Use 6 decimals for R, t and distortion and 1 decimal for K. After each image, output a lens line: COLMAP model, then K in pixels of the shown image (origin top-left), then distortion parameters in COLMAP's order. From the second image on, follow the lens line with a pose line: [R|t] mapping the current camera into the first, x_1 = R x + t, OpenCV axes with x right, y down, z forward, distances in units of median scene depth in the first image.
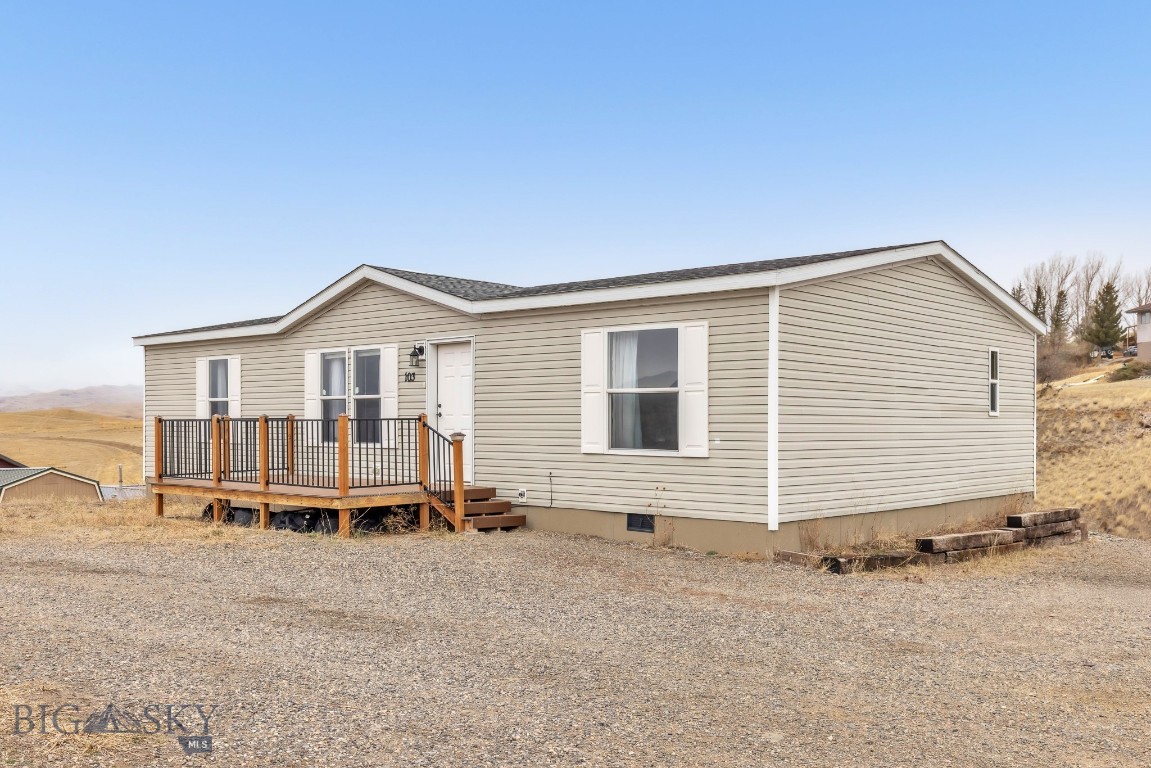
lens RADIAL K [[1090.6, 0, 580.9], [0, 1090.6, 416.6], [0, 0, 1]] dist [0.013366, 0.000000]
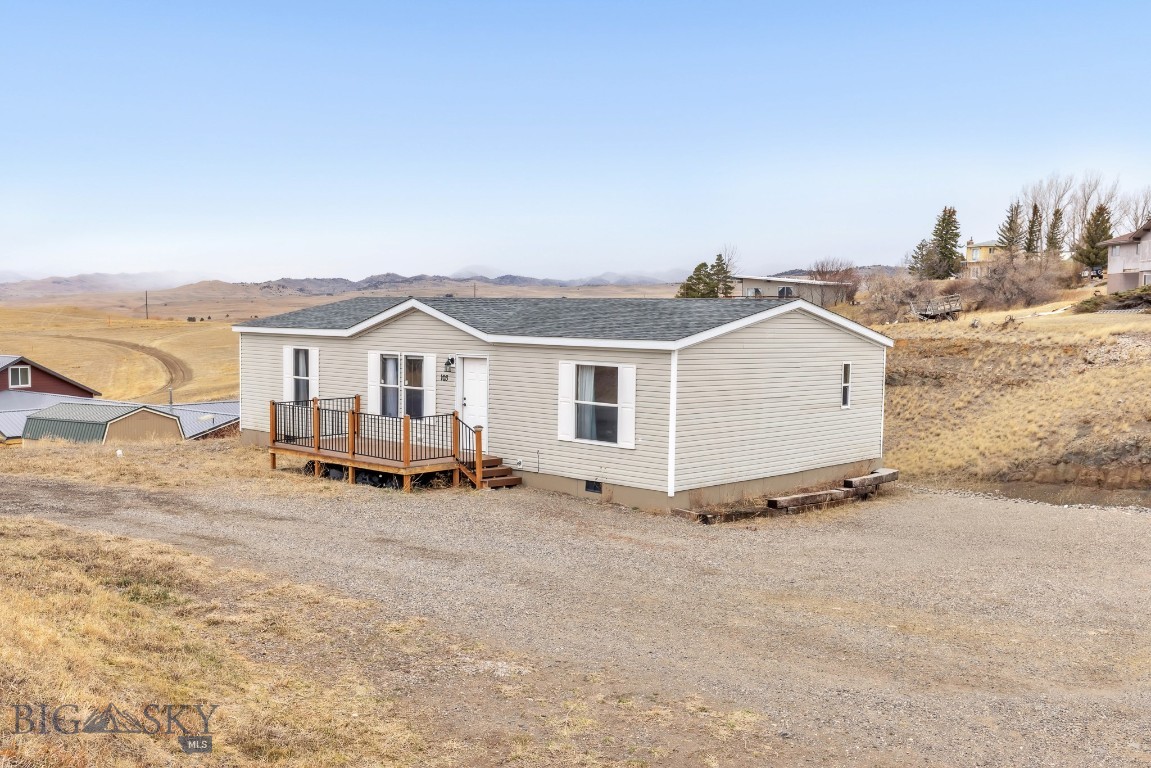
lens RADIAL K [[1134.0, 0, 570.3], [0, 1134.0, 385.7], [0, 0, 1]] dist [0.014661, 0.000000]
pose [[0.999810, 0.014905, -0.012597, 0.035257], [-0.014018, 0.997603, 0.067764, -0.144285], [0.013577, -0.067574, 0.997622, -0.572244]]
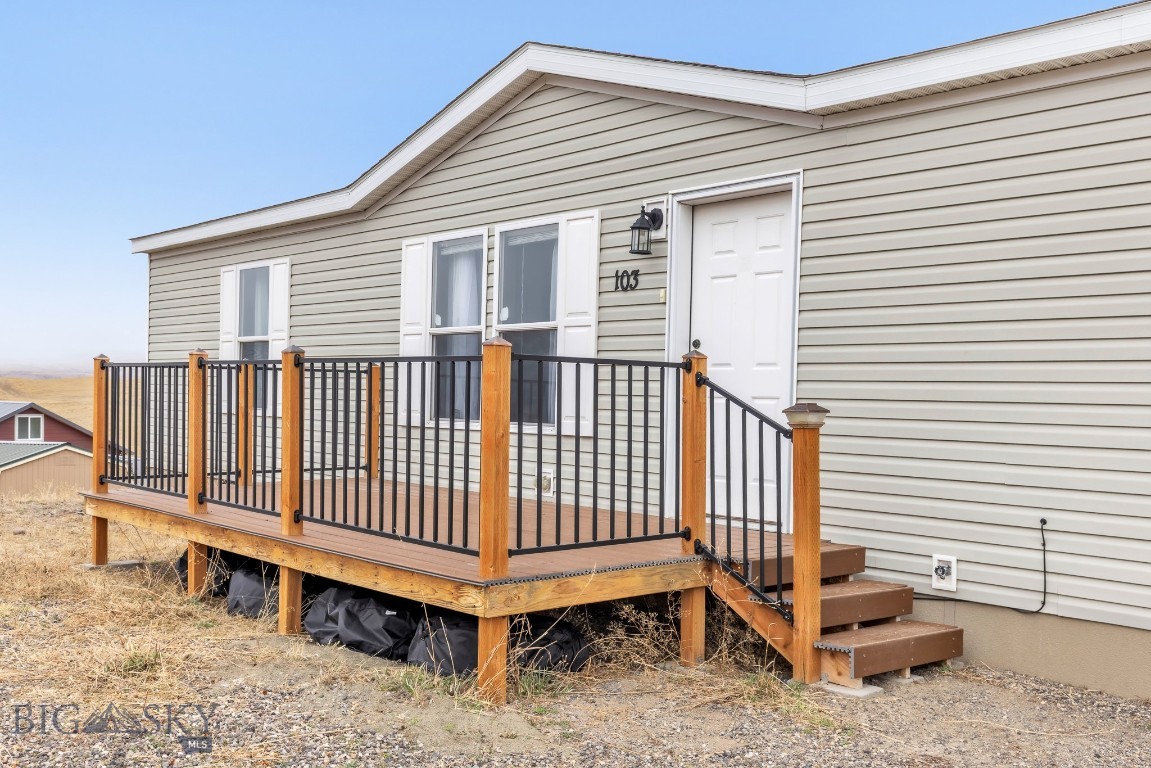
lens RADIAL K [[1090.6, 0, 593.0], [0, 1090.6, 409.7], [0, 0, 1]] dist [0.013366, 0.000000]
pose [[0.996236, 0.025951, -0.082703, -0.144336], [-0.025080, 0.999619, 0.011551, 0.013630], [0.082971, -0.009433, 0.996507, 0.599905]]
